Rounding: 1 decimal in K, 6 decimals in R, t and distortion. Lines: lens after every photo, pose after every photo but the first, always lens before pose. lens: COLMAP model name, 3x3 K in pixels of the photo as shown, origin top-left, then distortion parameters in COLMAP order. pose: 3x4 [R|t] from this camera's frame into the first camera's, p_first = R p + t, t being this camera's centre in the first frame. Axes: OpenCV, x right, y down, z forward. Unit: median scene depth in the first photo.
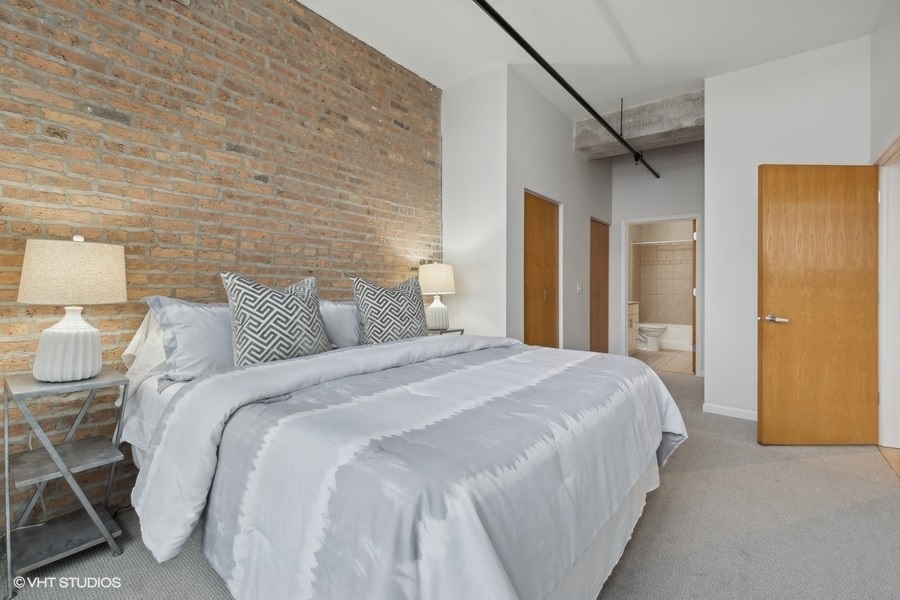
lens RADIAL K [[403.4, 0, 449.2], [0, 403.4, 292.7], [0, 0, 1]] dist [-0.001959, -0.000481]
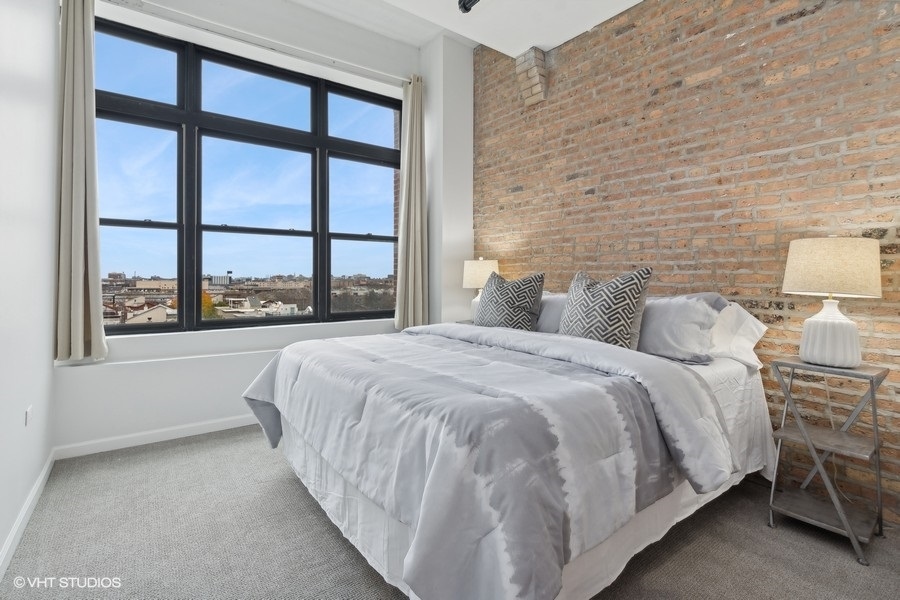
lens RADIAL K [[403.4, 0, 440.4], [0, 403.4, 281.2], [0, 0, 1]] dist [-0.001959, -0.000481]
pose [[-0.248862, 0.003288, -0.968533, 0.750081], [-0.015158, 0.999859, 0.007289, -0.015120], [0.968420, 0.016495, -0.248777, 0.792352]]
